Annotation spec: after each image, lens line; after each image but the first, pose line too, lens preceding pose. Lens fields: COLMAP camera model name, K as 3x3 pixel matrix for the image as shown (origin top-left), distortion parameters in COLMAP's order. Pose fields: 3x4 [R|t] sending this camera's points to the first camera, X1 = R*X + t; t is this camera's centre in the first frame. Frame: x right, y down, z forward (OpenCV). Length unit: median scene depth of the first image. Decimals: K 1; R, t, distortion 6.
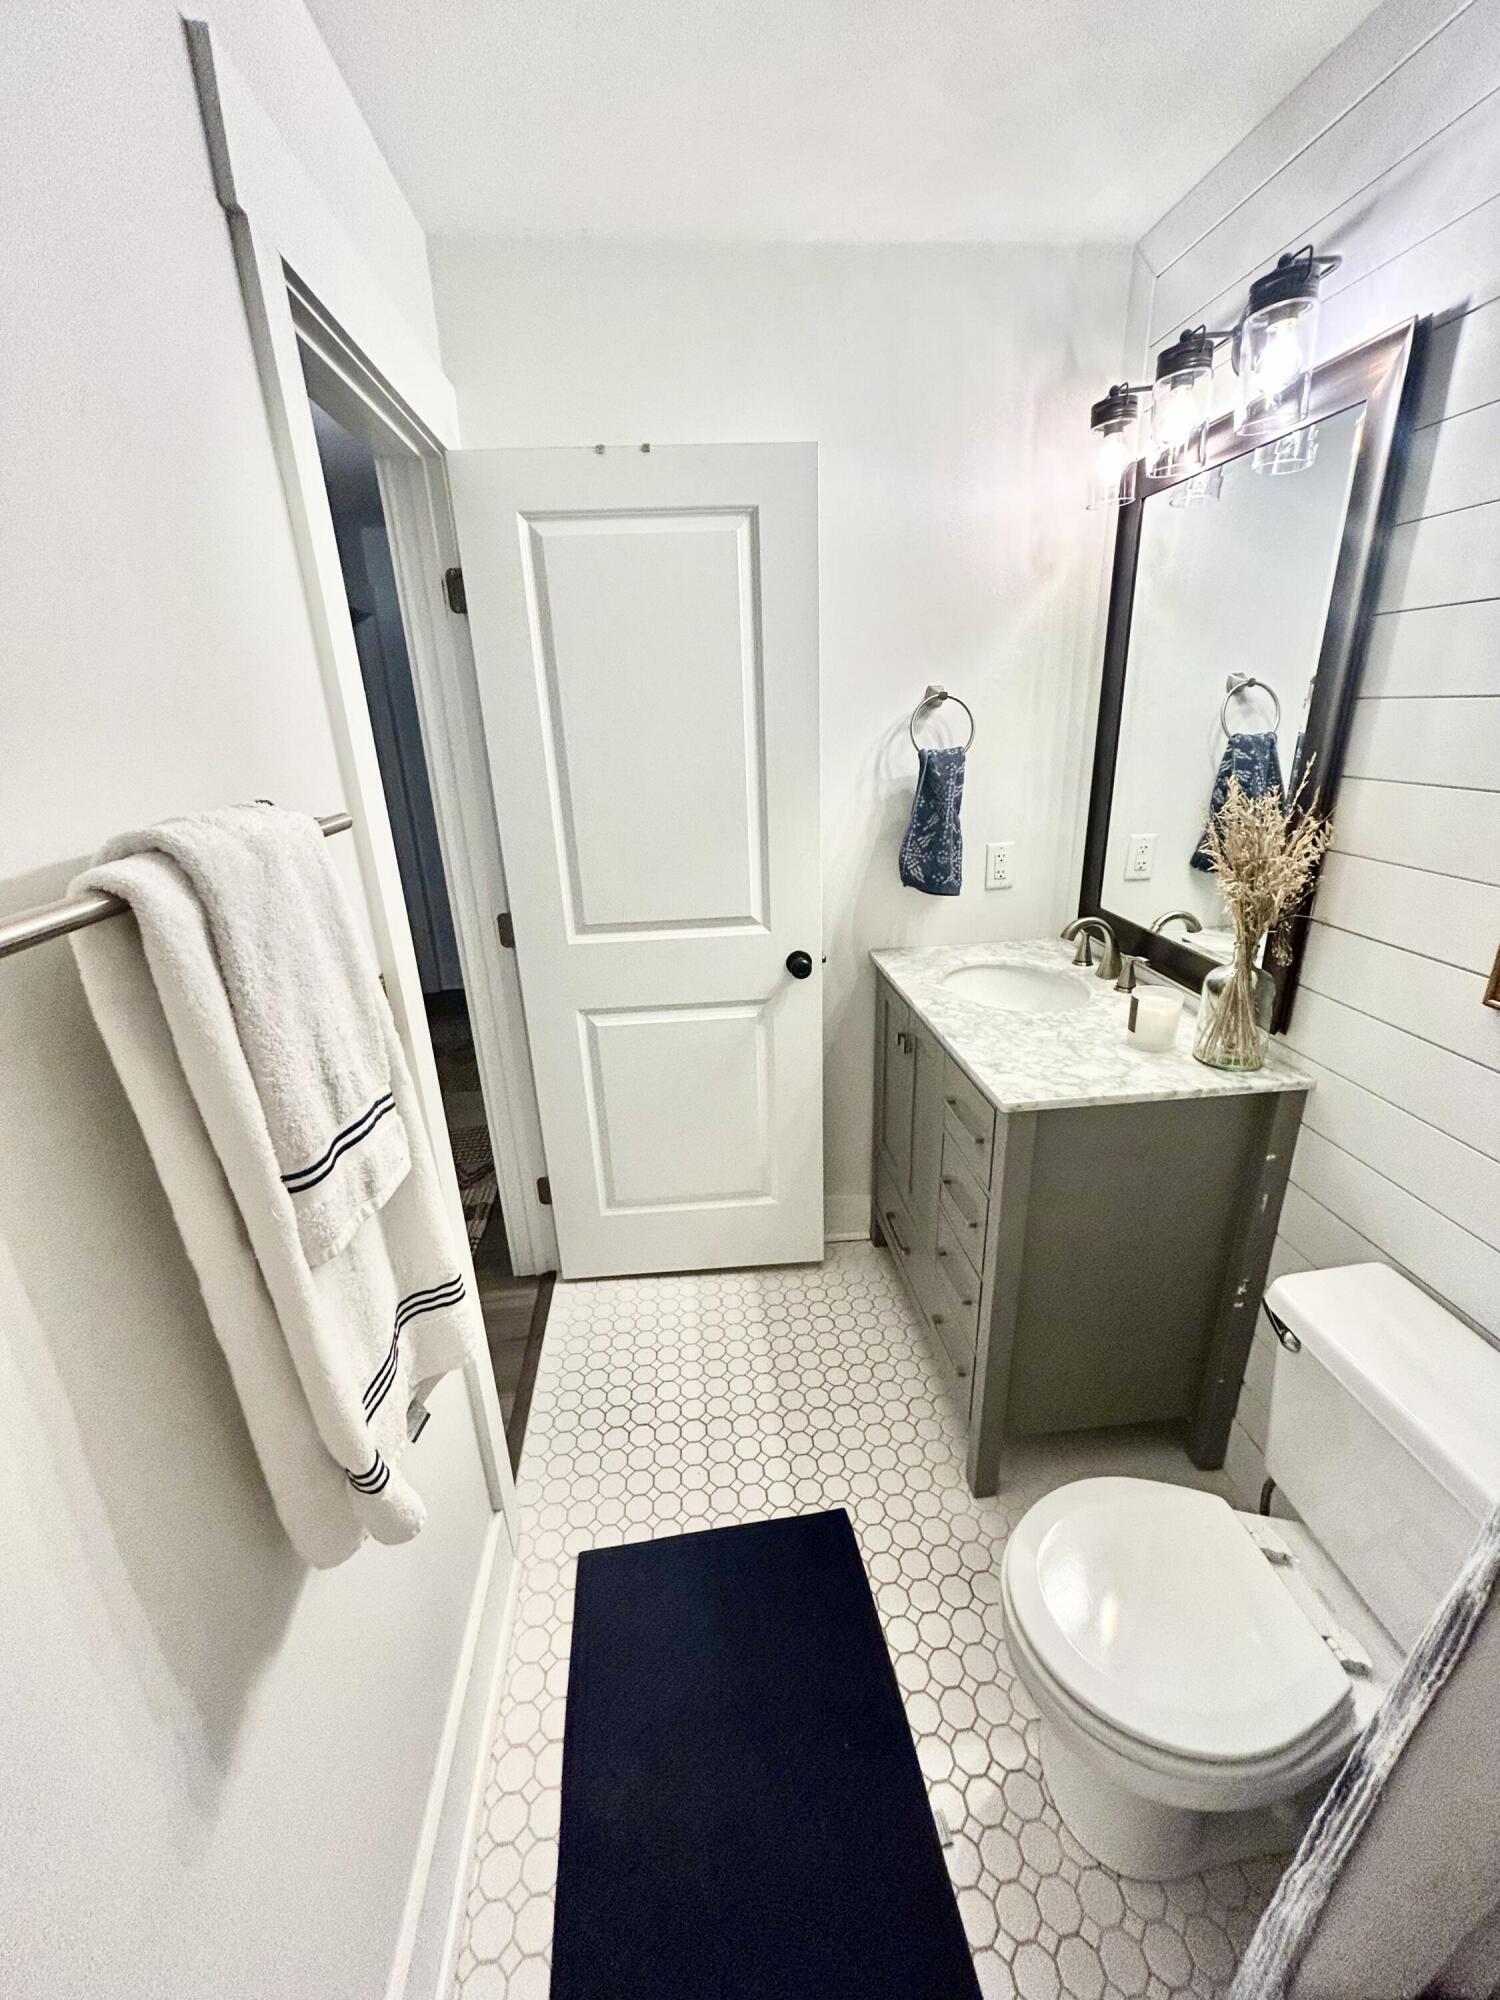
lens RADIAL K [[809.1, 0, 753.4], [0, 809.1, 1015.4], [0, 0, 1]] dist [0.002996, 0.000183]
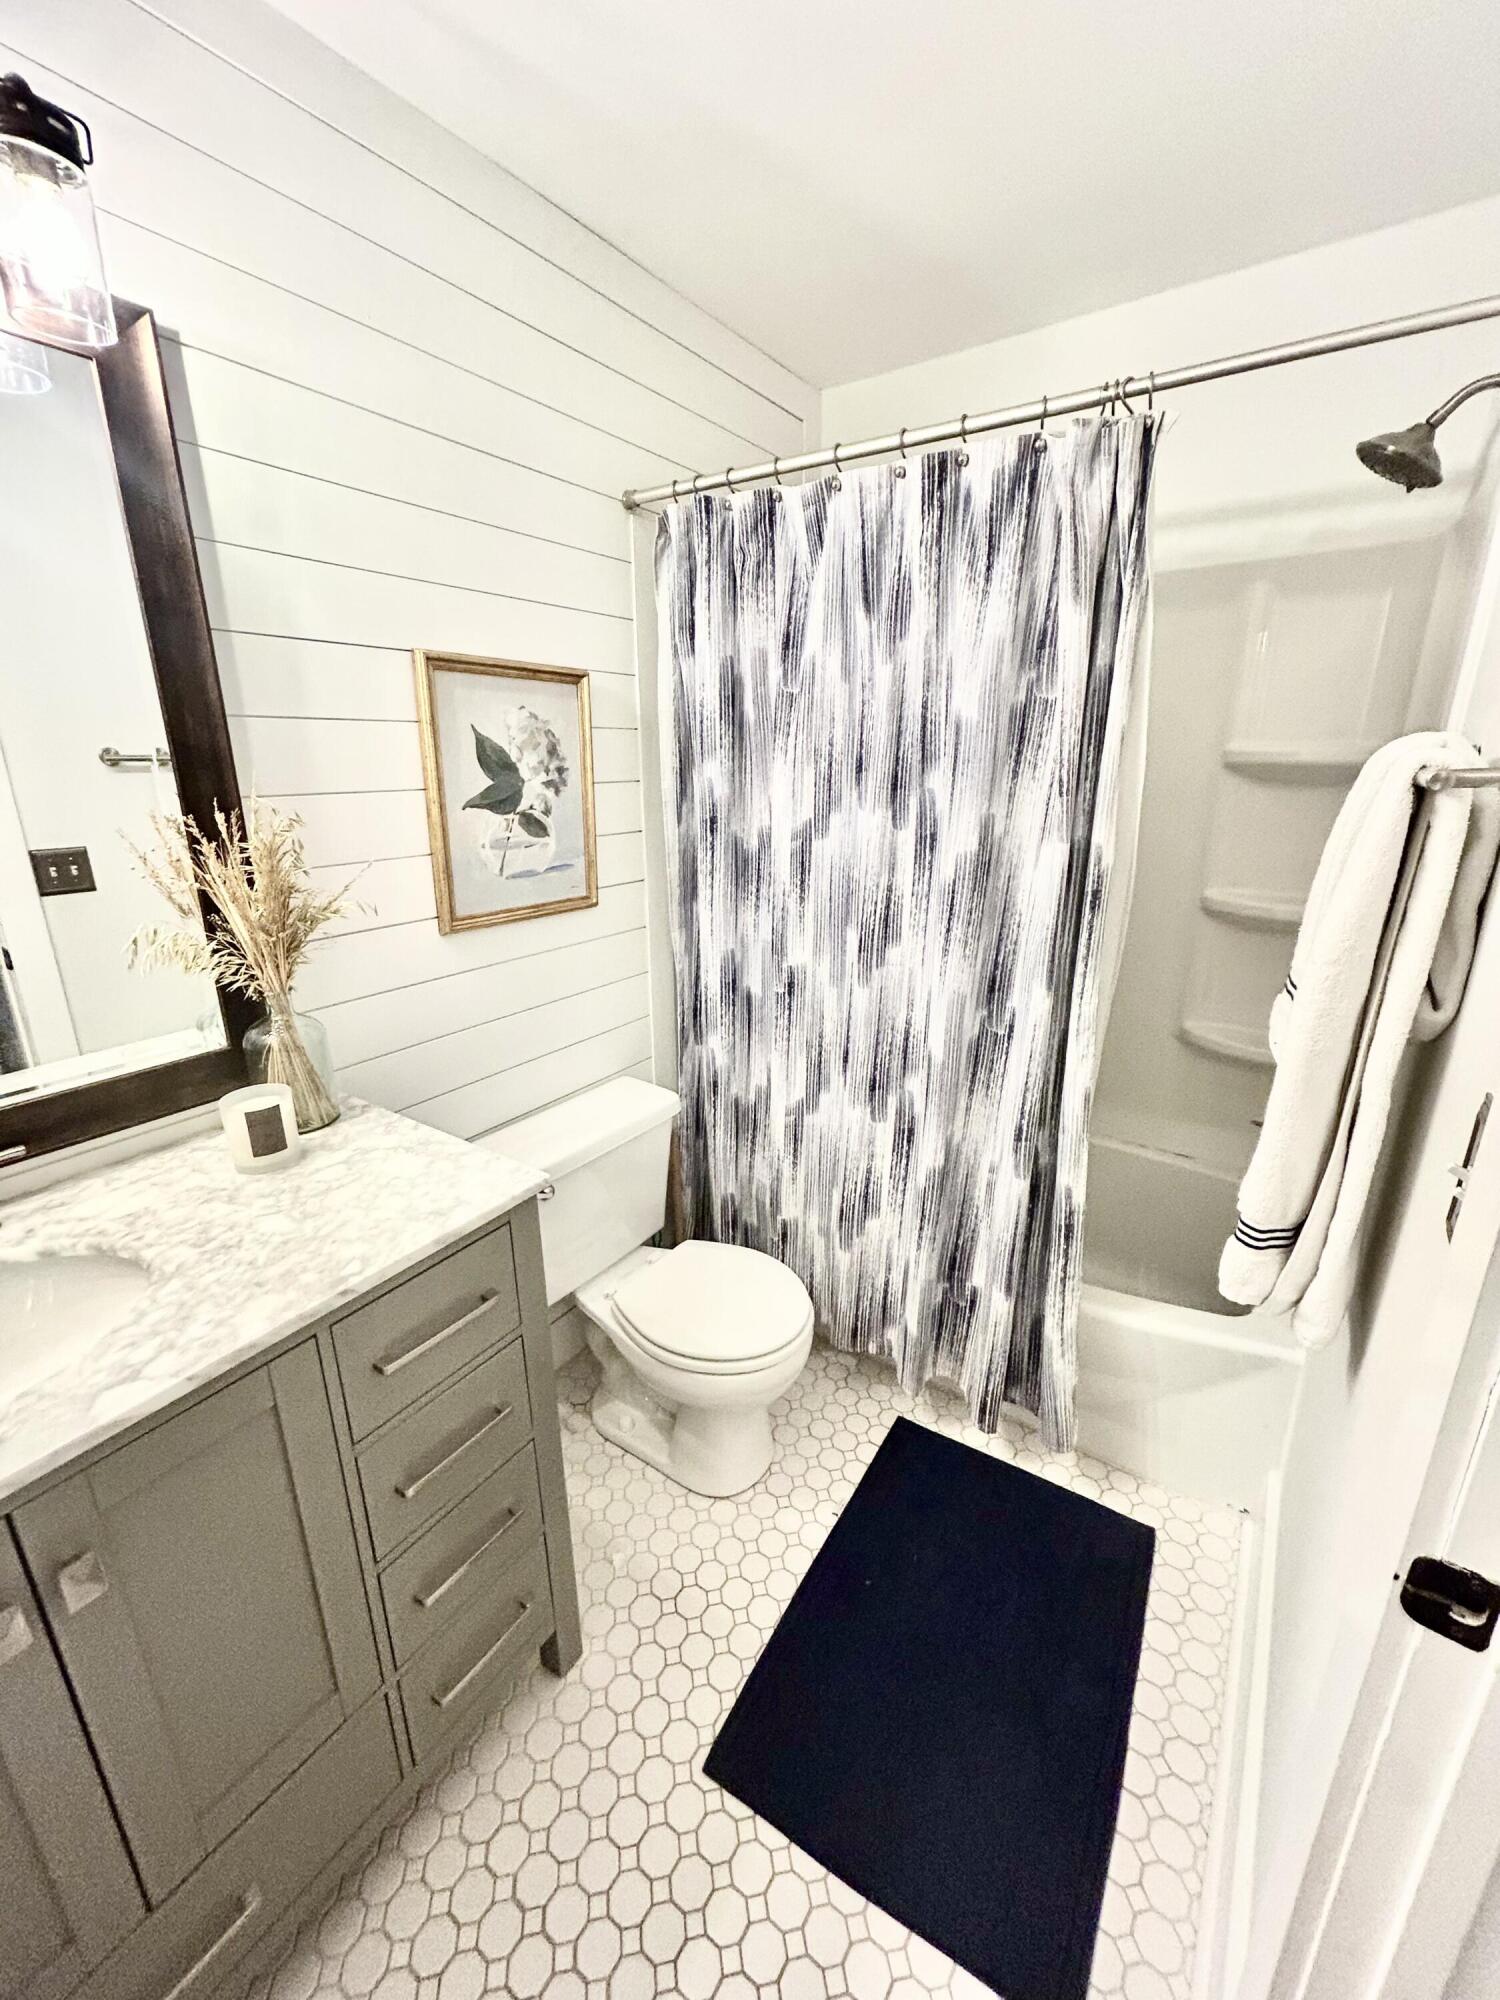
lens RADIAL K [[809.1, 0, 753.4], [0, 809.1, 1015.4], [0, 0, 1]] dist [0.002996, 0.000183]
pose [[-0.767211, -0.162228, 0.620540, -0.282220], [0.258304, 0.807412, 0.530438, -0.340282], [-0.587083, 0.567246, -0.577551, 1.051783]]
